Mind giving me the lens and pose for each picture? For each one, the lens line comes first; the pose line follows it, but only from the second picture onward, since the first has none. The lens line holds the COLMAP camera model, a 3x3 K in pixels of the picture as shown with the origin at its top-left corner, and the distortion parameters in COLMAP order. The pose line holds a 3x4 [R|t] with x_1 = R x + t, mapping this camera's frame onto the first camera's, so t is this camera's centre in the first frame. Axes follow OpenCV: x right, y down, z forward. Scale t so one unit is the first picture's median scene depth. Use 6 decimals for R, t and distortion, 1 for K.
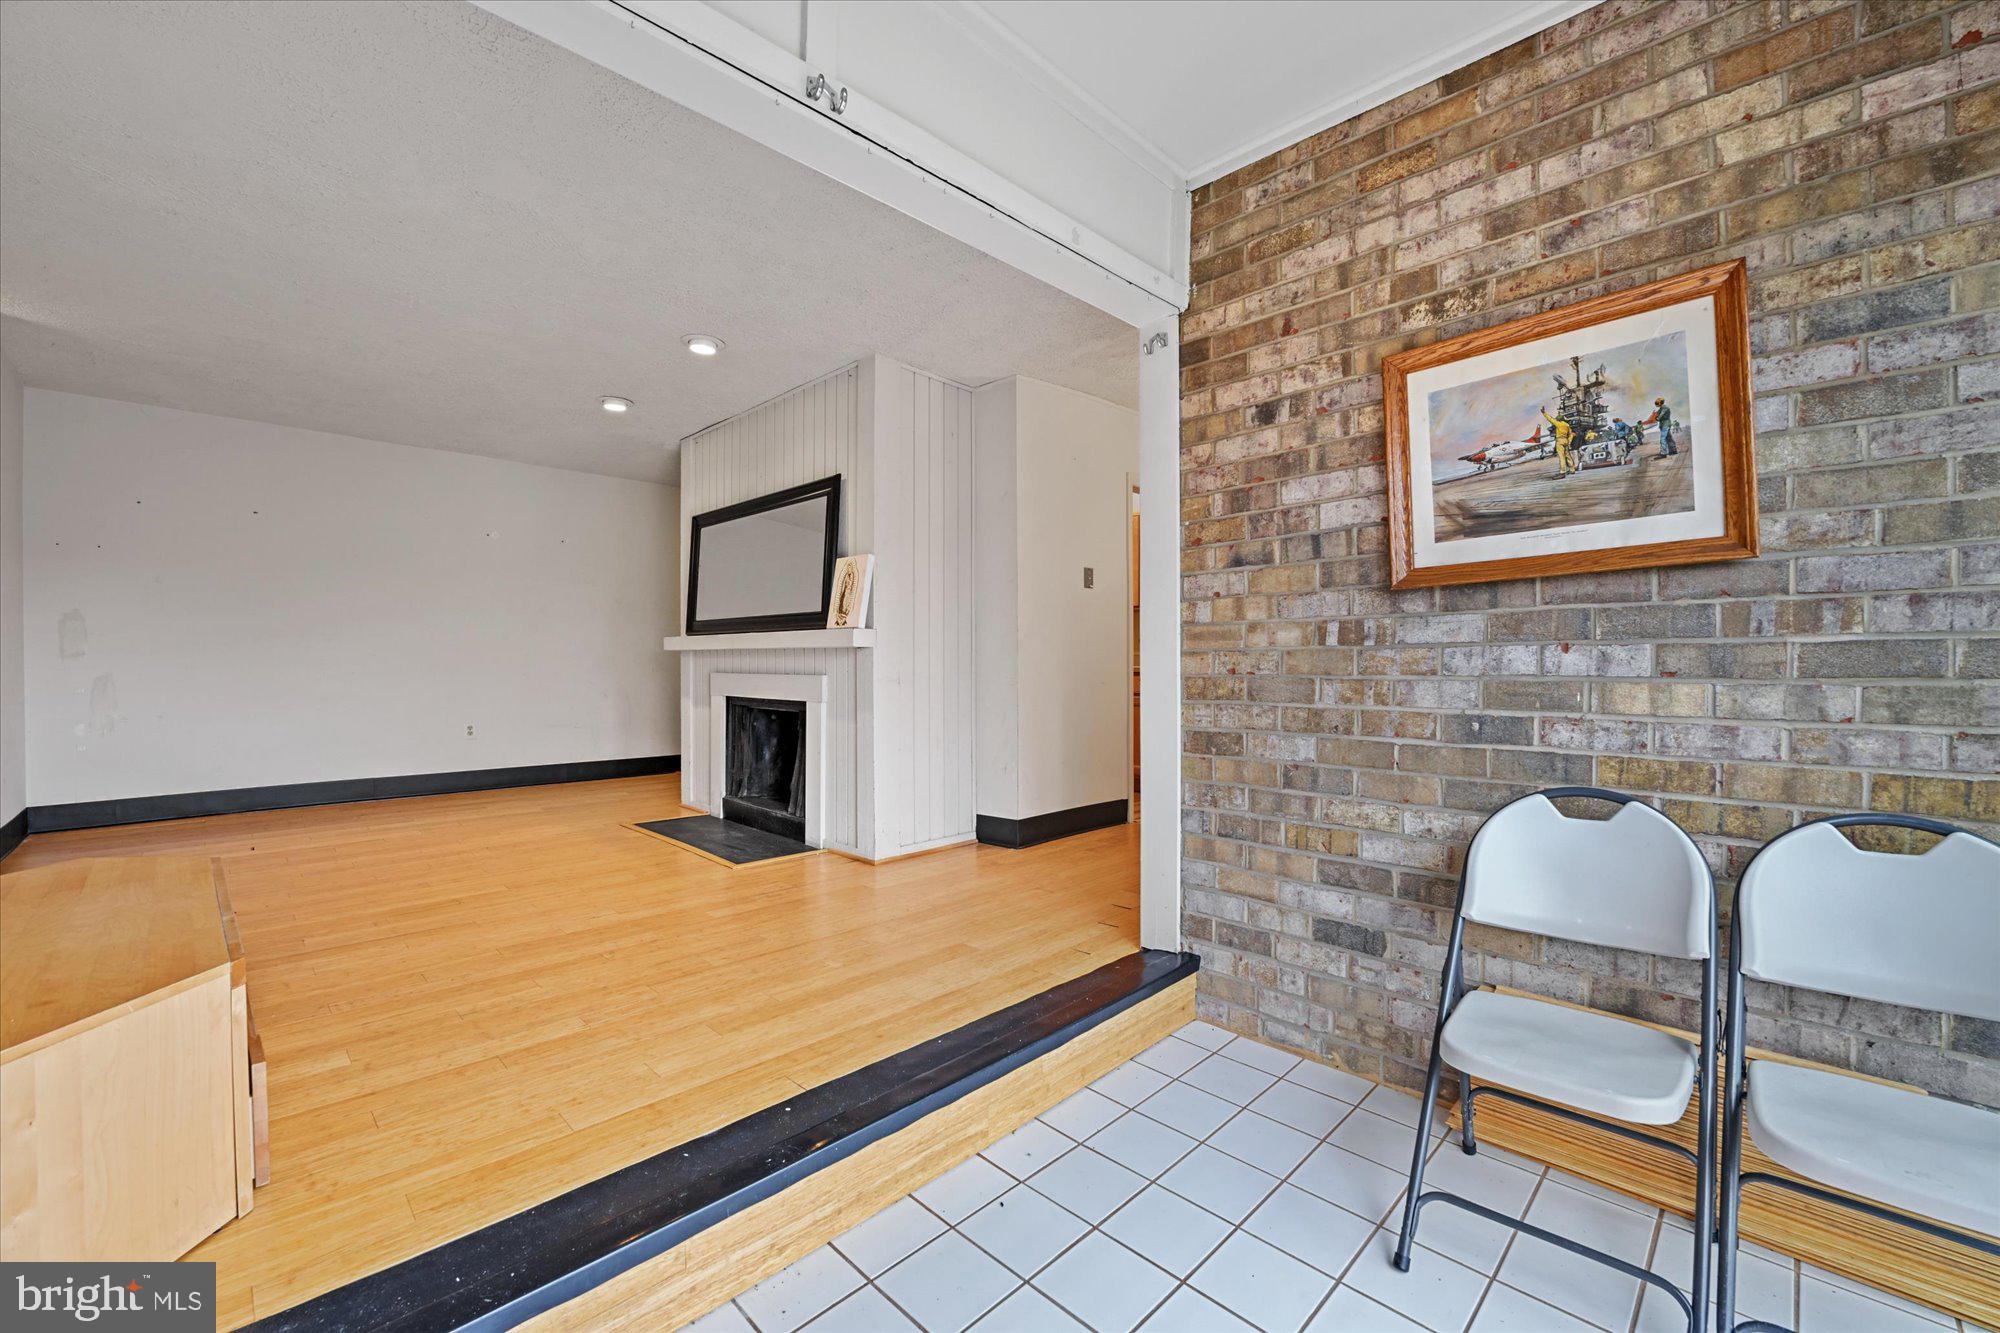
lens RADIAL K [[803.9, 0, 1005.1], [0, 803.9, 663.1], [0, 0, 1]] dist [-0.010734, -0.003246]
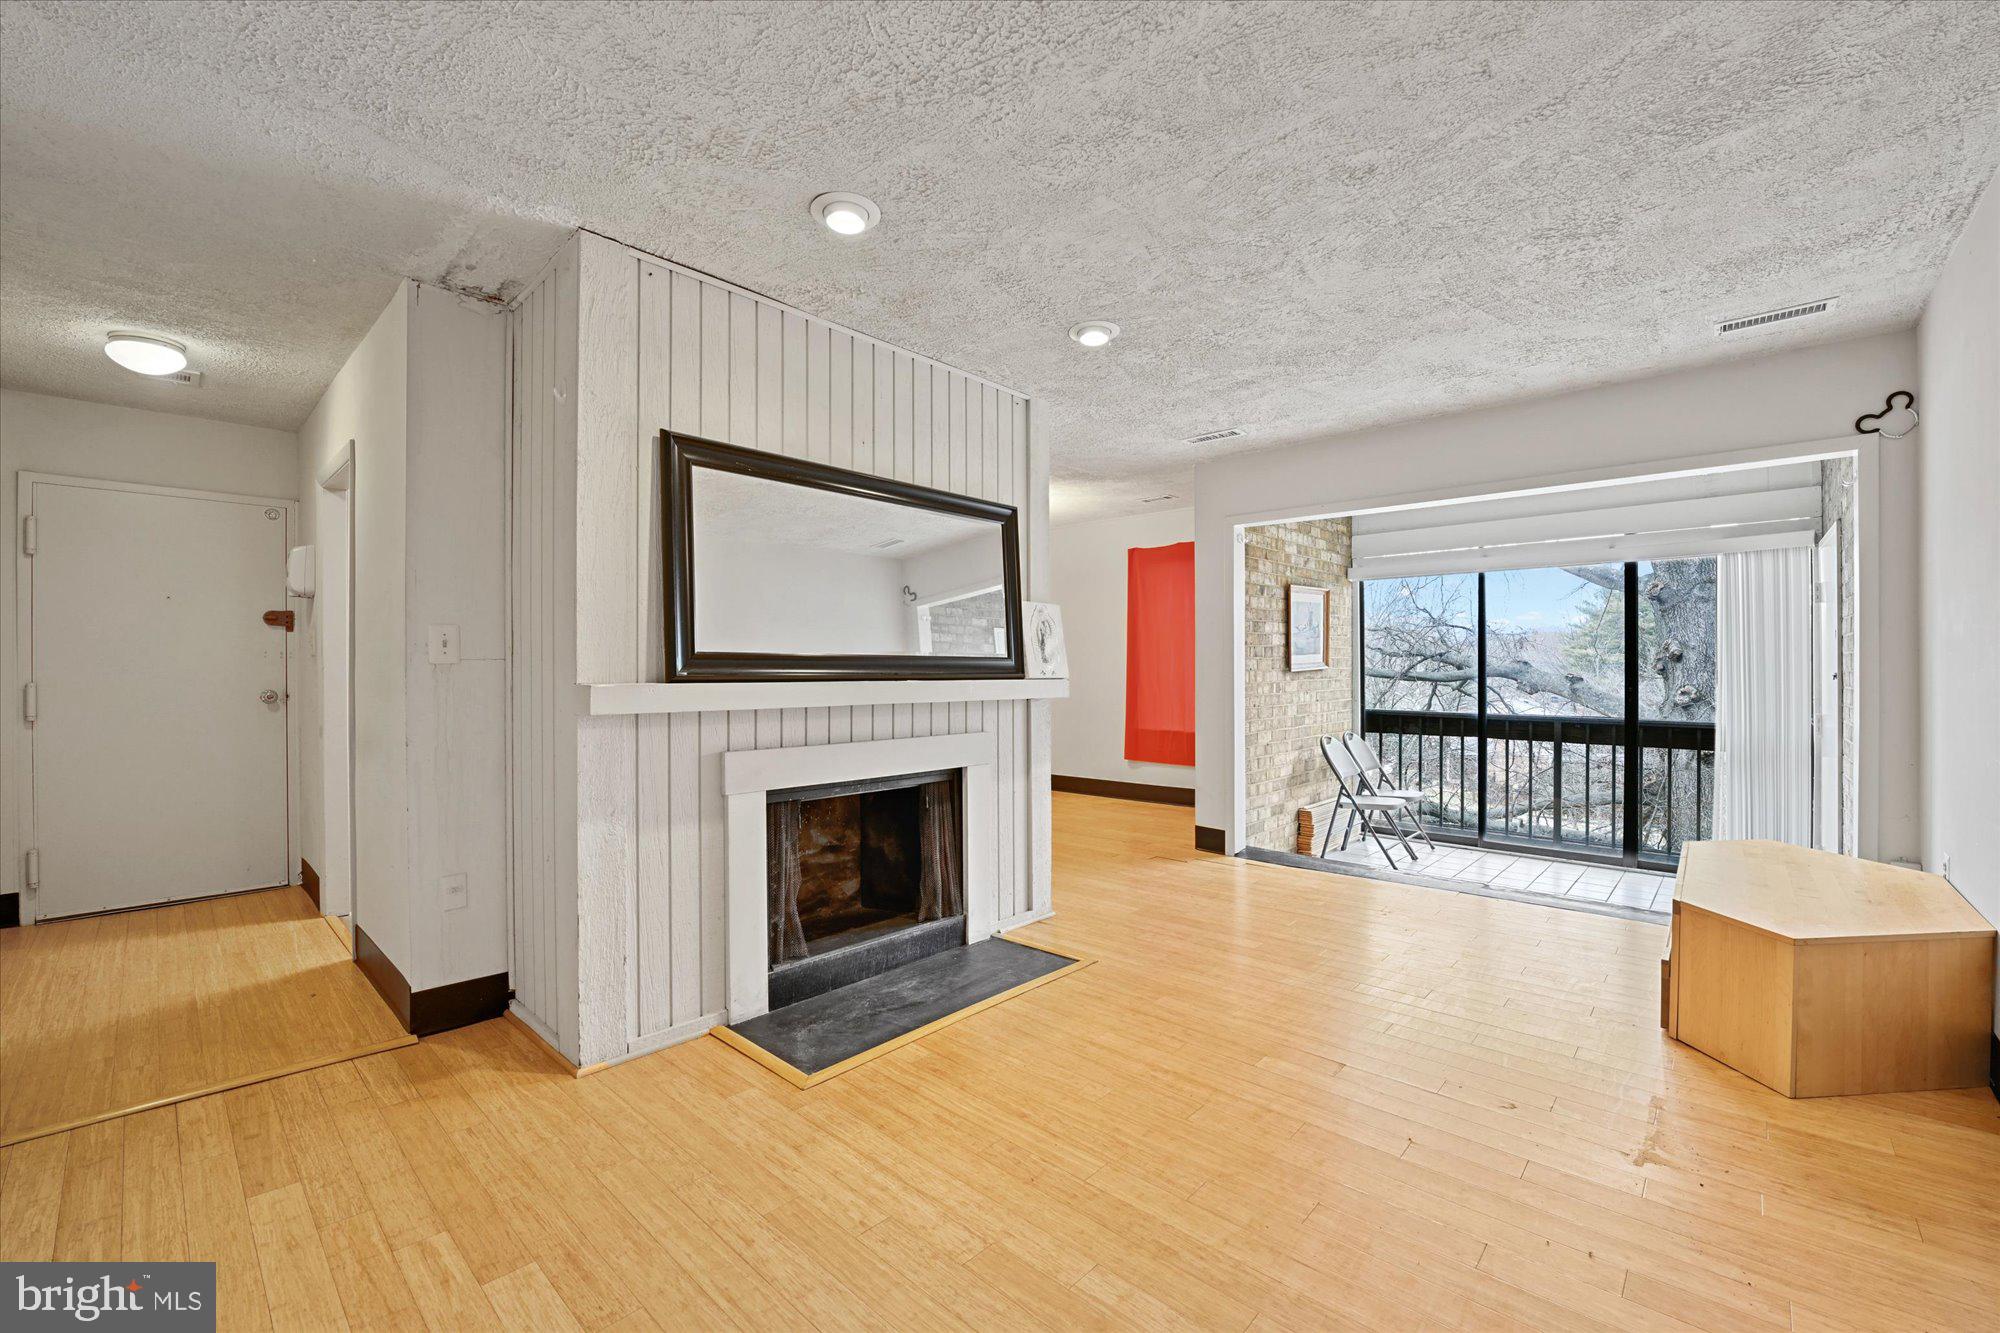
lens RADIAL K [[803.9, 0, 1010.7], [0, 803.9, 669.2], [0, 0, 1]] dist [-0.010734, -0.003246]
pose [[-0.032711, -0.001398, 0.999464, -2.226691], [0.002419, 0.999996, 0.001478, -0.110213], [-0.999462, 0.002467, -0.032707, 2.080263]]
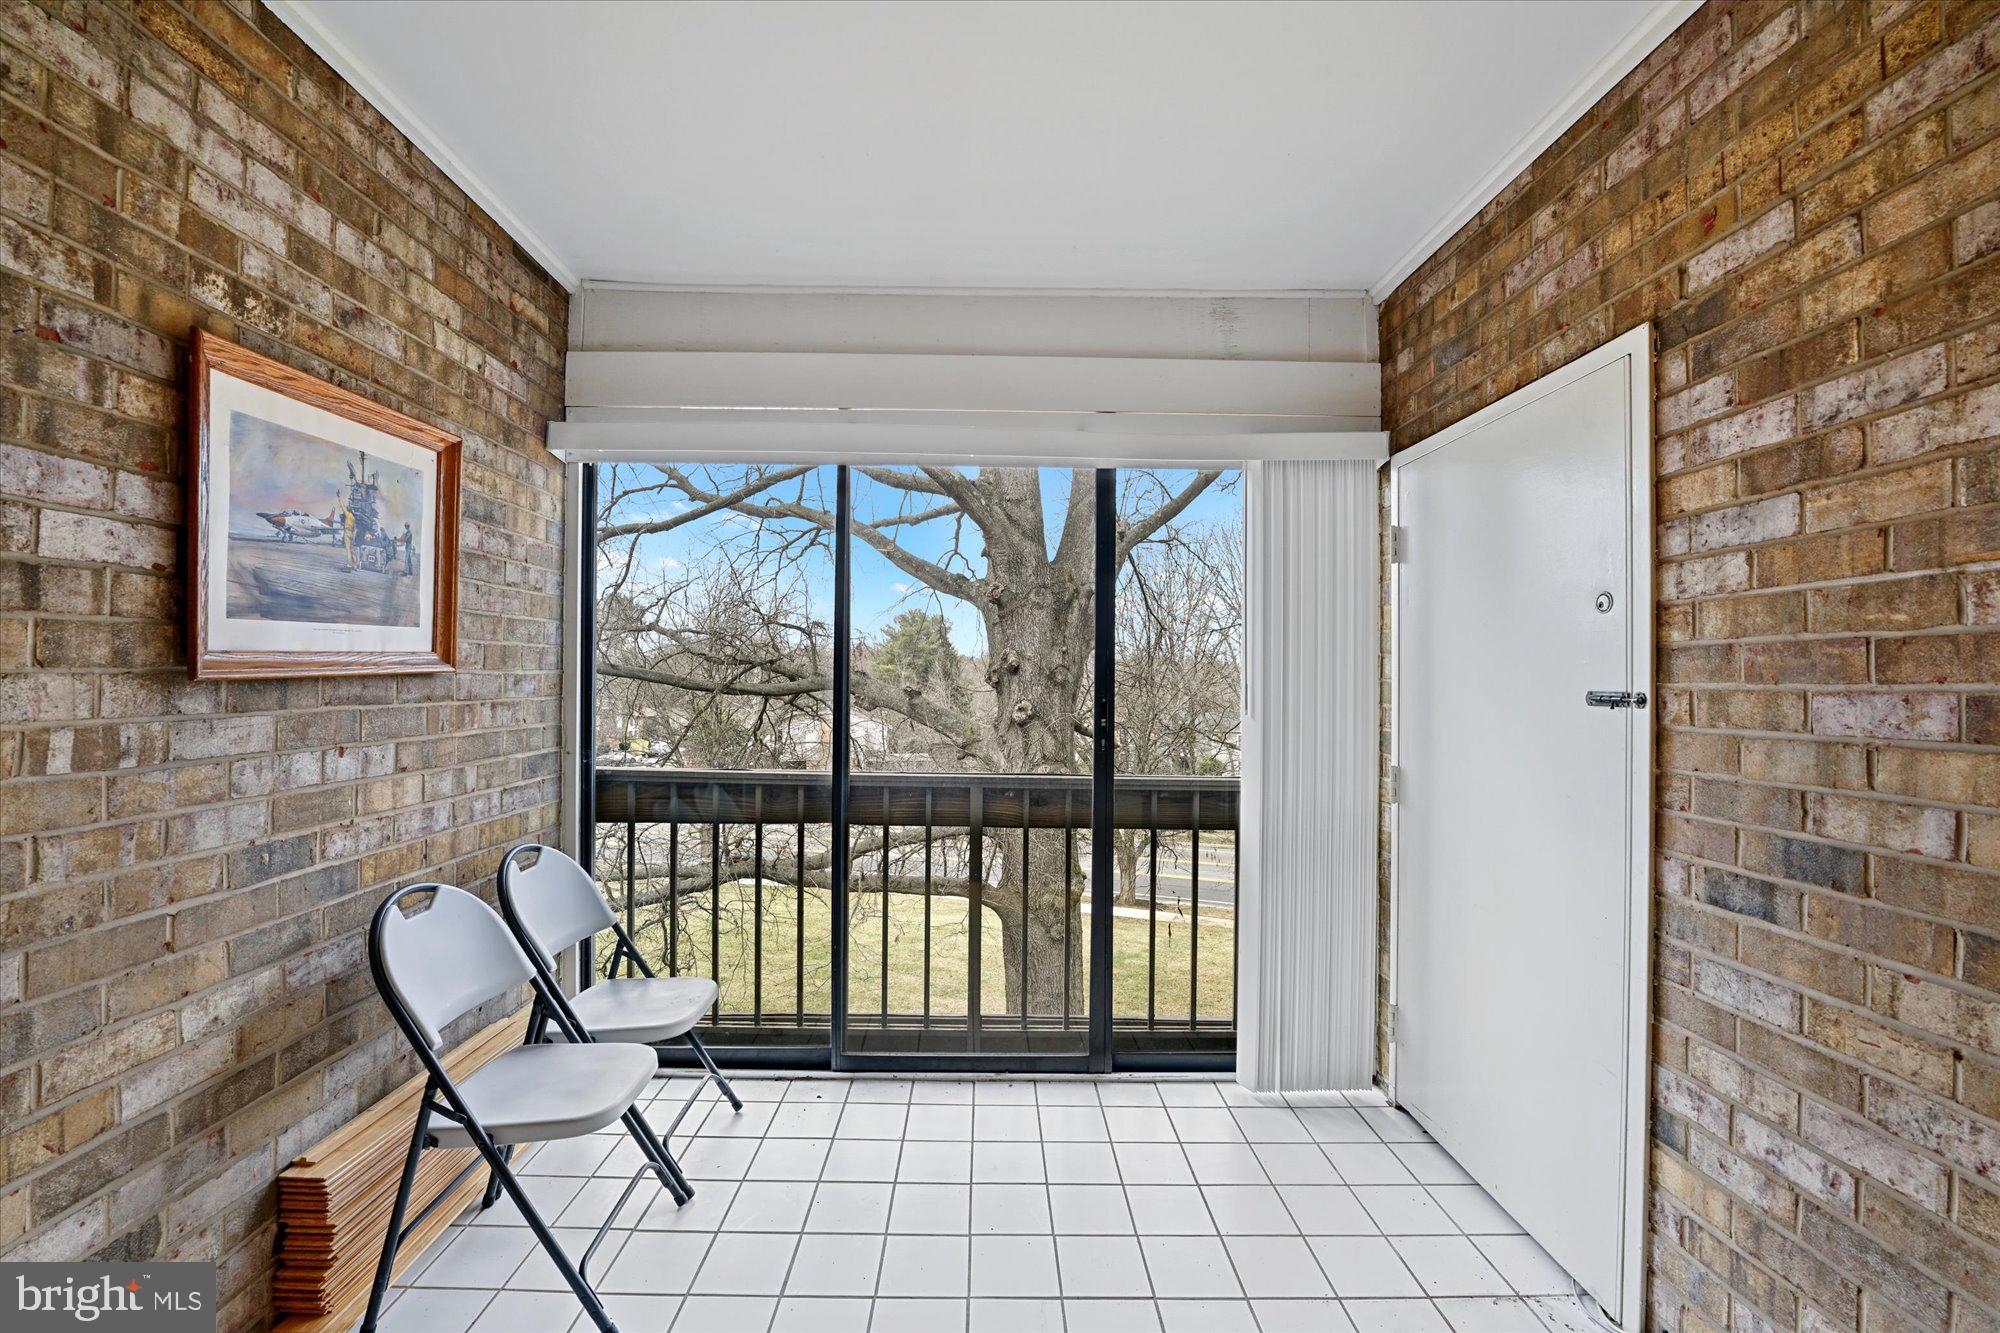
lens RADIAL K [[803.9, 0, 995.0], [0, 803.9, 671.0], [0, 0, 1]] dist [-0.010734, -0.003246]
pose [[-0.711876, 0.002895, 0.702299, -0.465005], [-0.008078, 0.999892, -0.012310, -0.099671], [-0.702259, -0.014436, -0.711775, 1.030035]]
